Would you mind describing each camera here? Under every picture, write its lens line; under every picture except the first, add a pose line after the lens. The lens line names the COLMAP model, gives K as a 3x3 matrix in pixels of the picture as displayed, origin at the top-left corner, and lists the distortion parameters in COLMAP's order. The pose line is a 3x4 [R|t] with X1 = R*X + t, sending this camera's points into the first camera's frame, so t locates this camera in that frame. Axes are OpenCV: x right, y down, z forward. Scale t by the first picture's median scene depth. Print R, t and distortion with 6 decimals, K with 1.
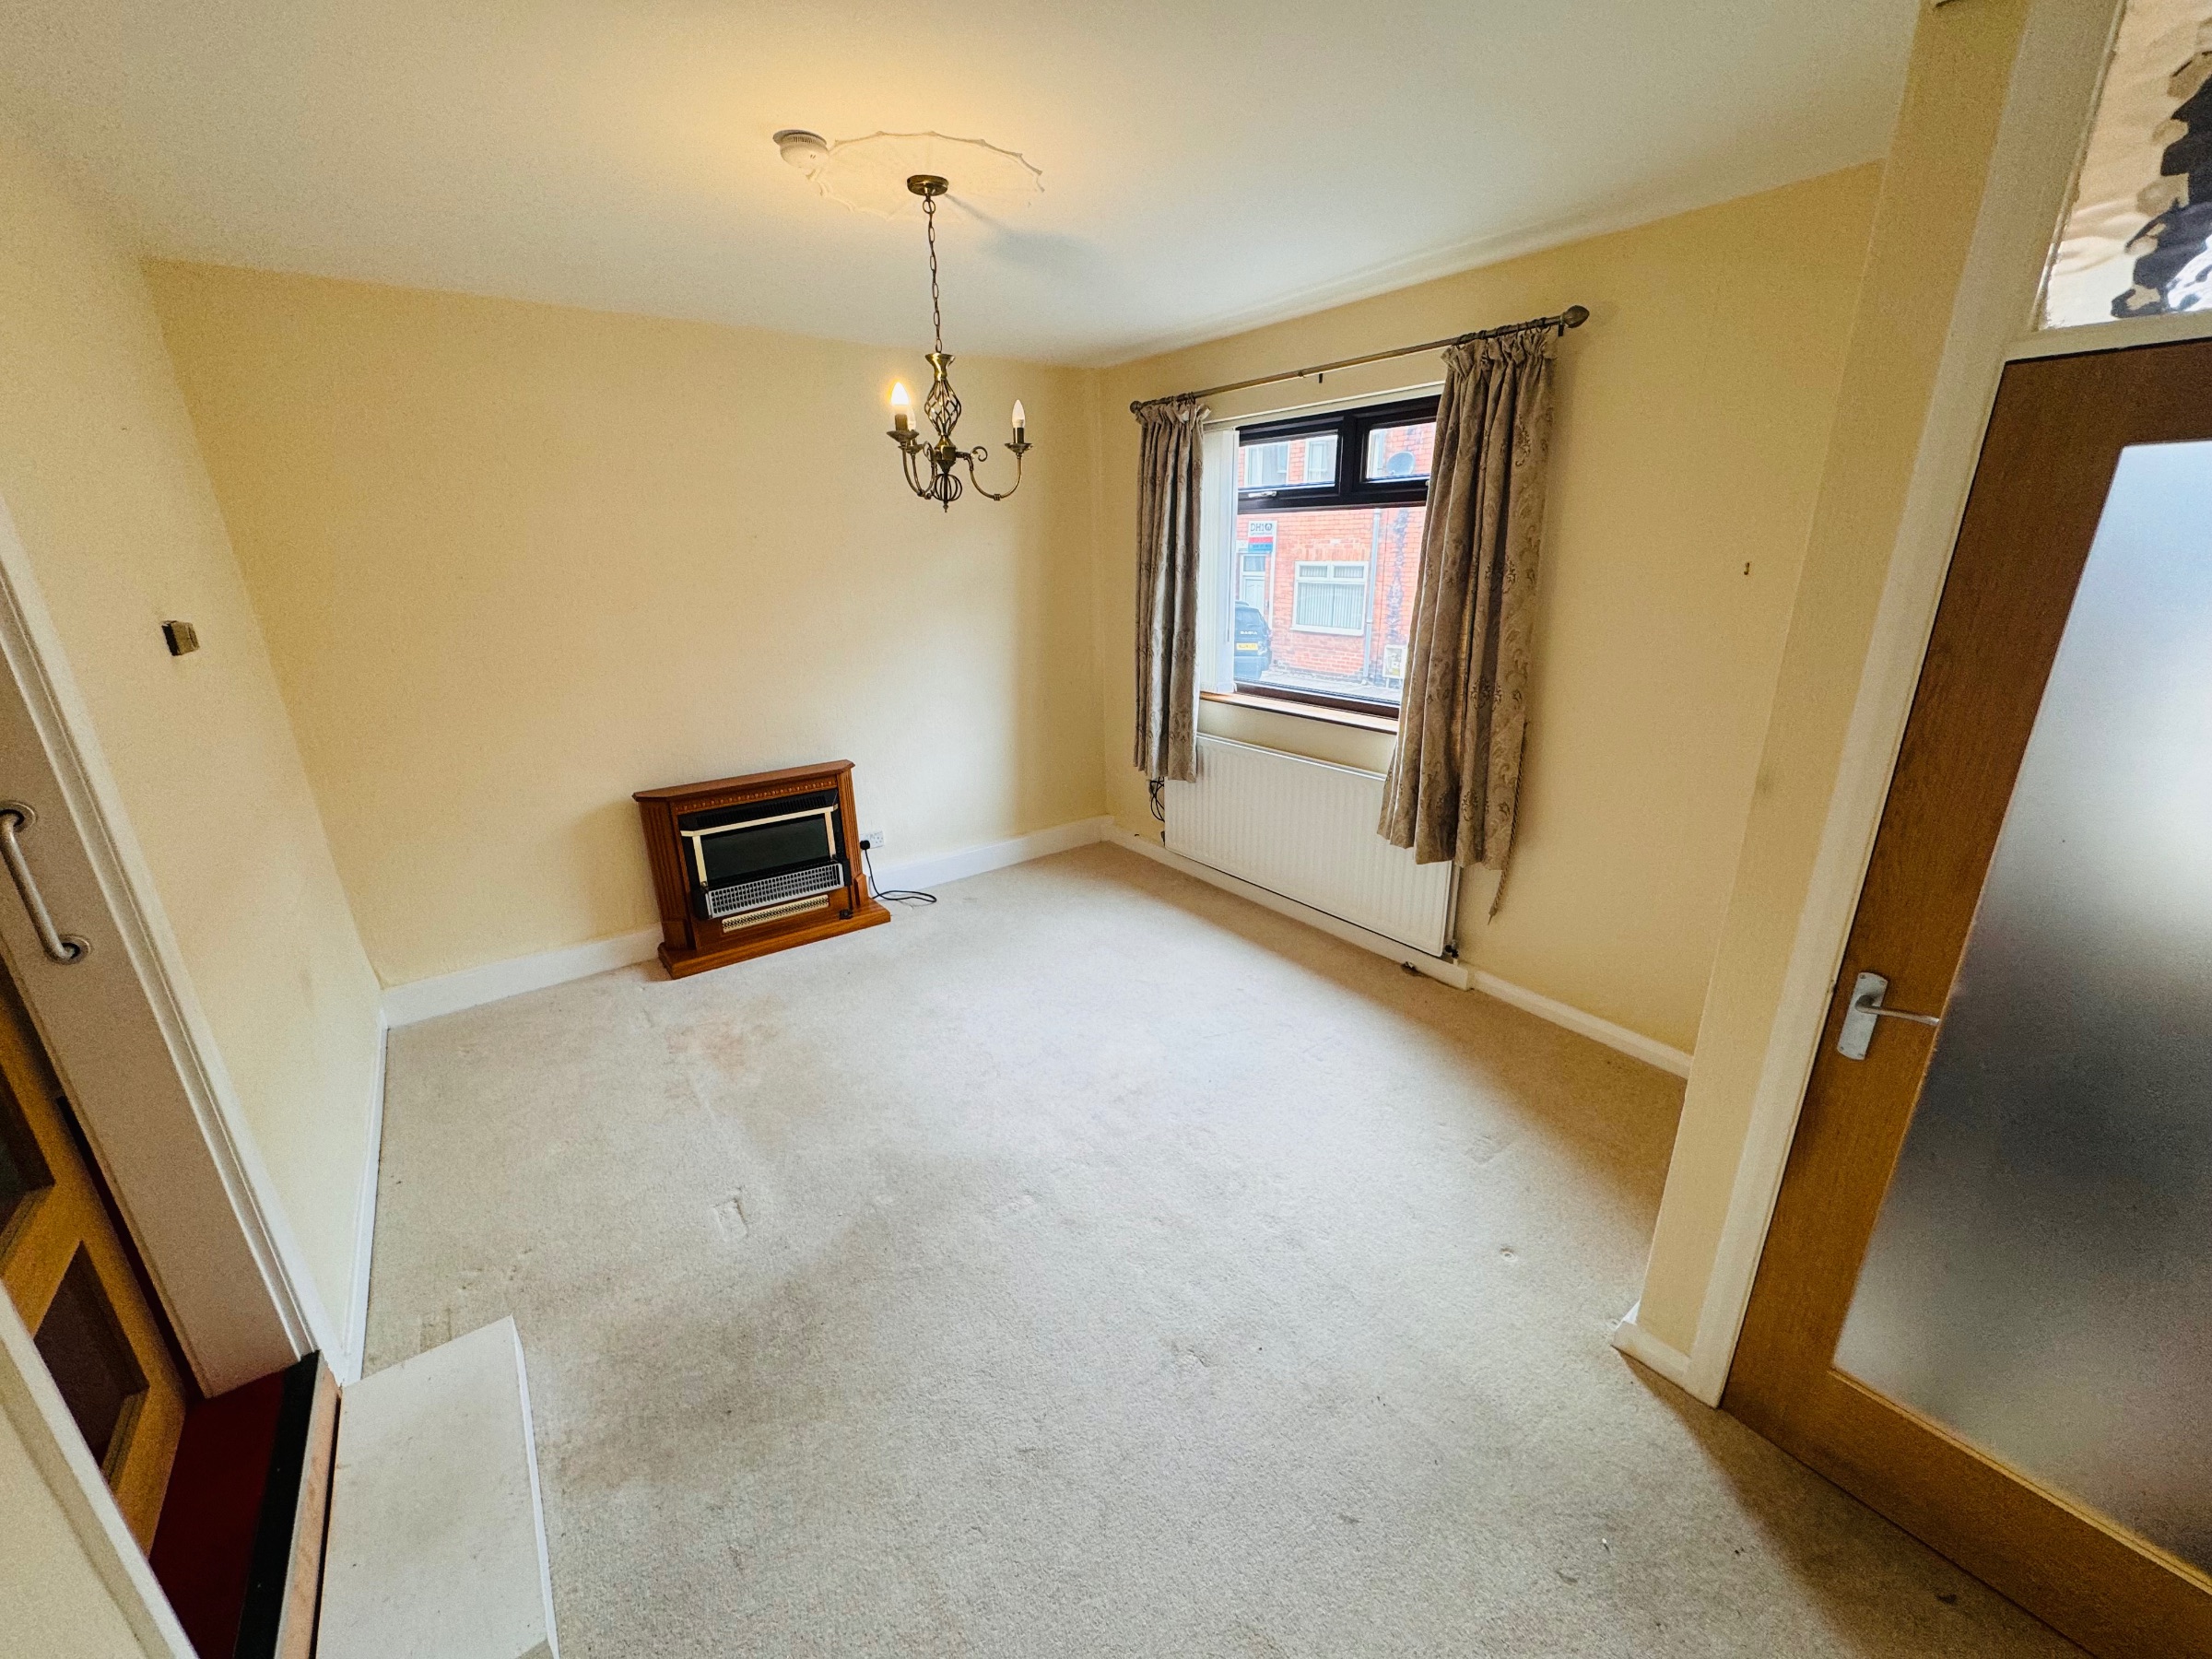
lens RADIAL K [[874.1, 0, 1106.0], [0, 874.1, 829.5], [0, 0, 1]] dist [-0.001120, 0.000345]
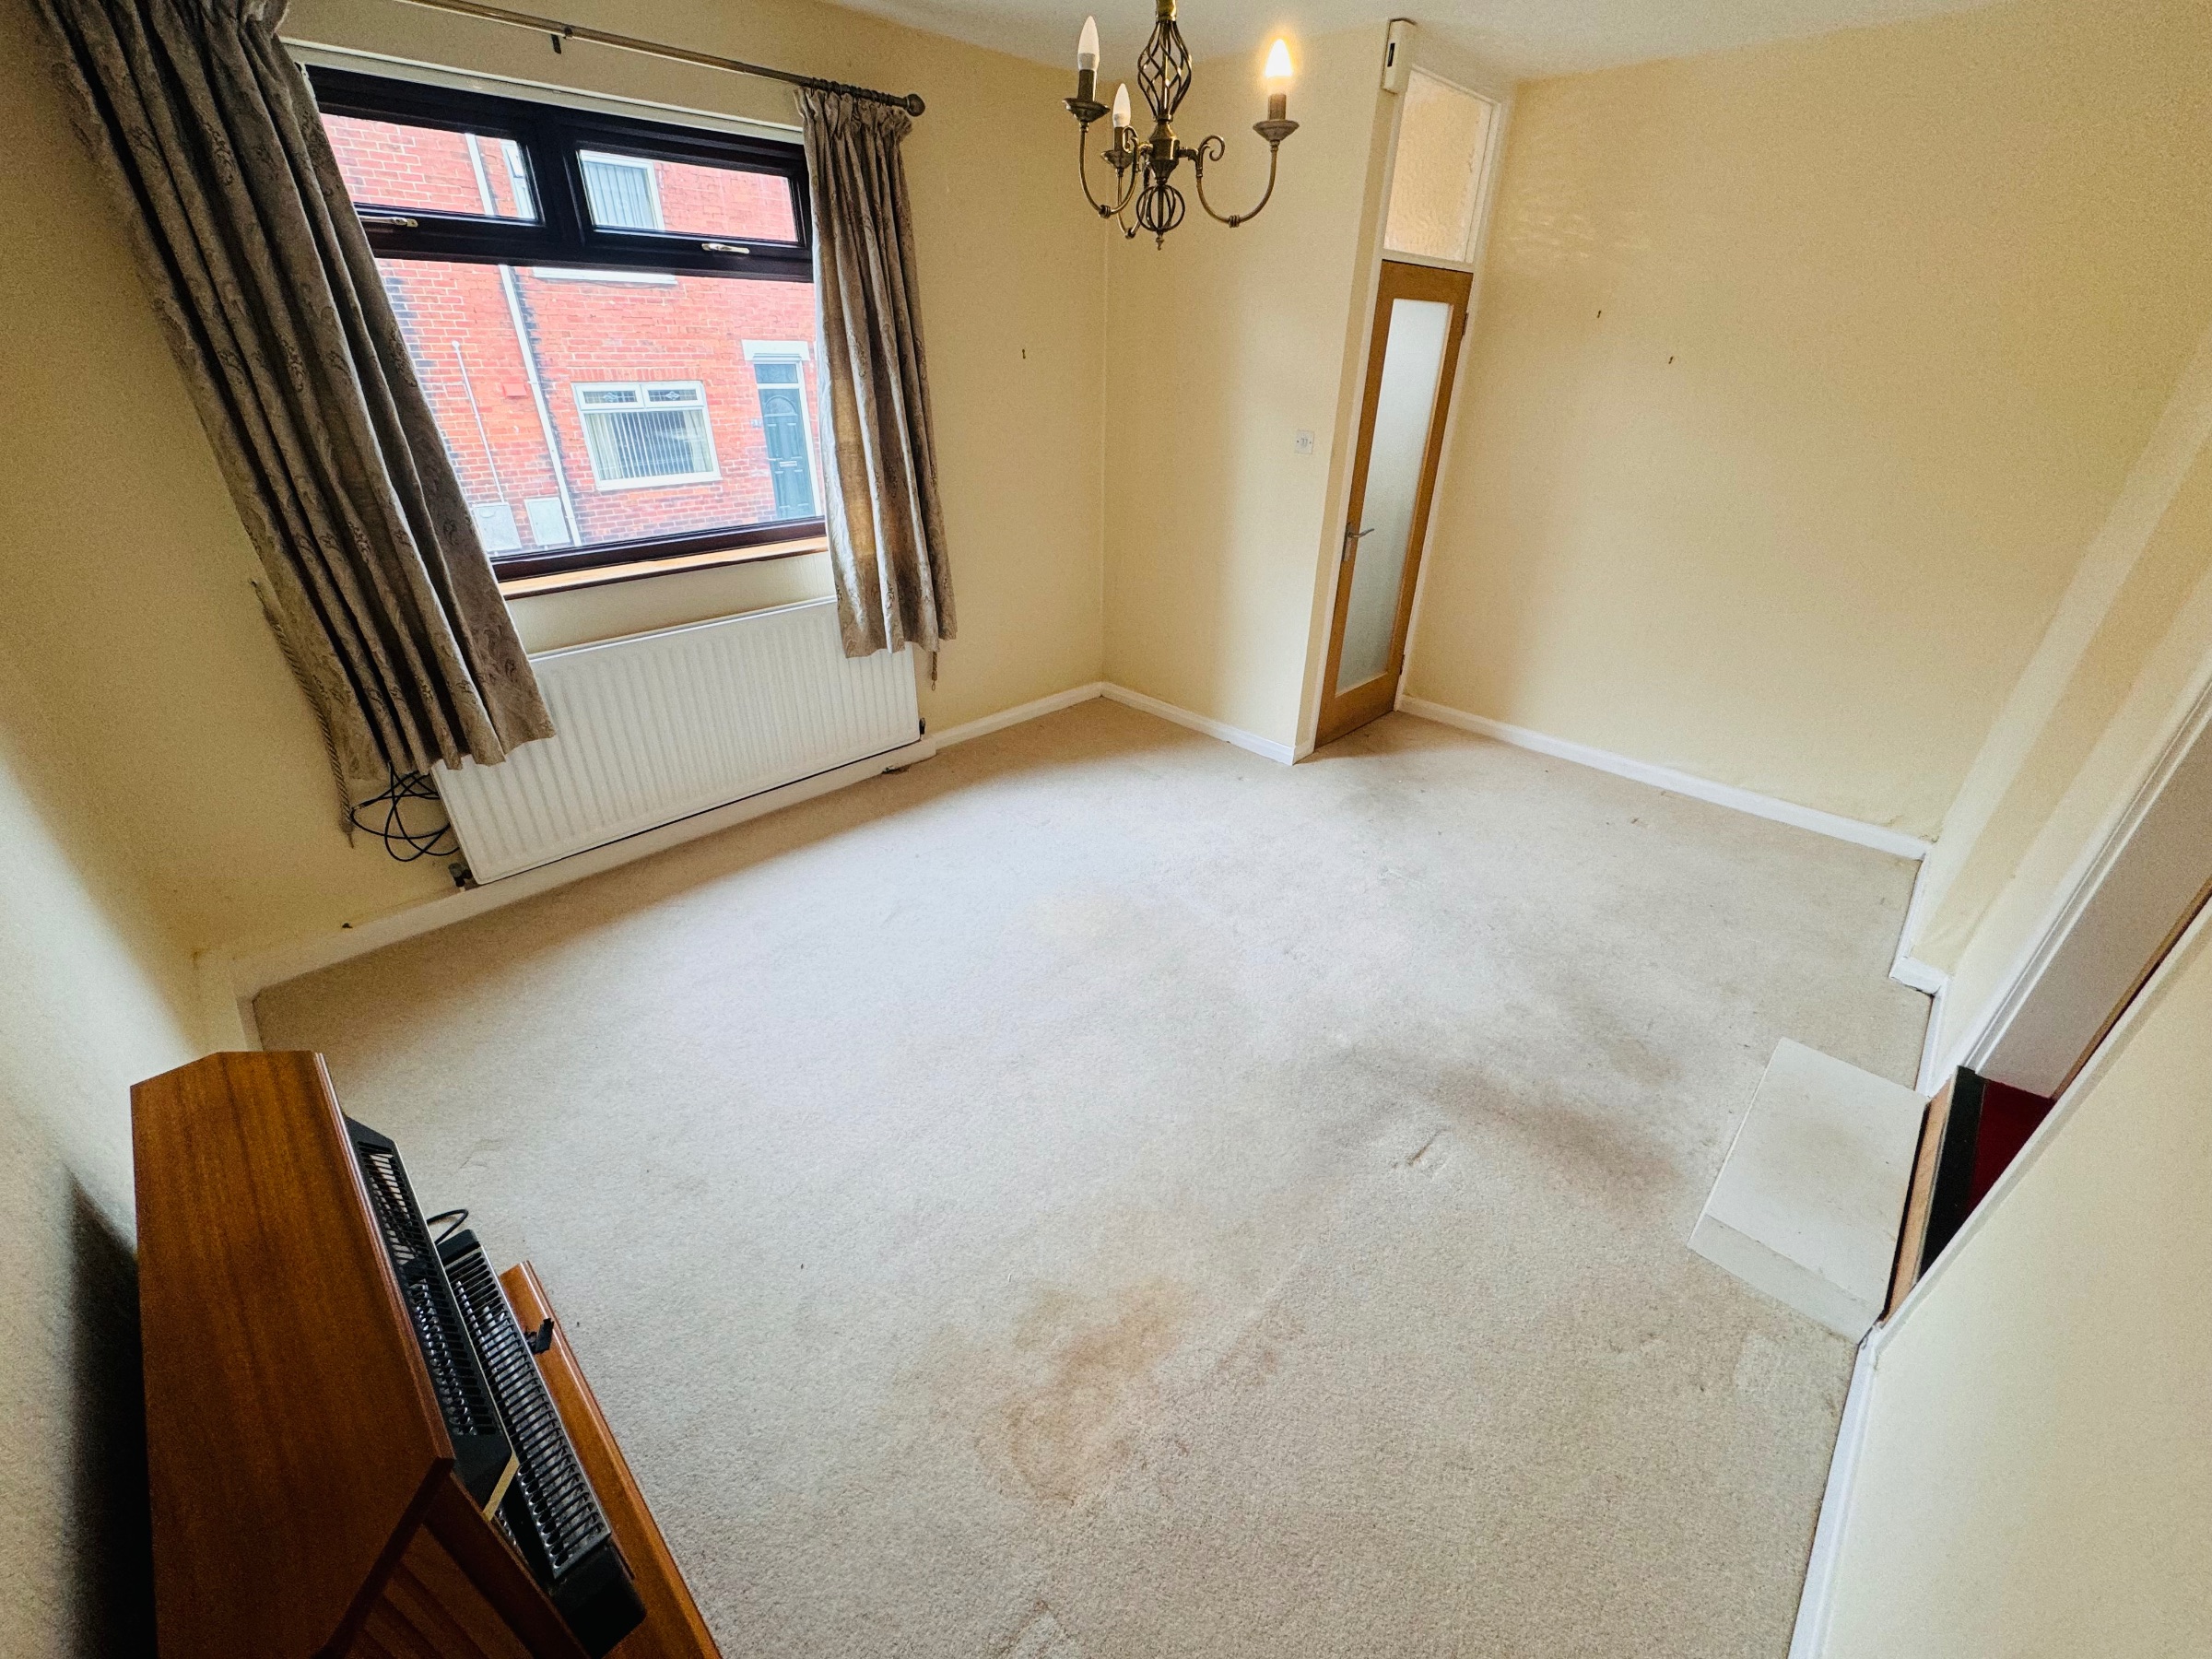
lens RADIAL K [[874.1, 0, 1106.0], [0, 874.1, 829.5], [0, 0, 1]] dist [-0.001120, 0.000345]
pose [[-0.154318, -0.464294, 0.872134, -0.686625], [0.302365, 0.818164, 0.489063, -0.235931], [-0.940617, 0.339174, 0.014129, 0.826927]]
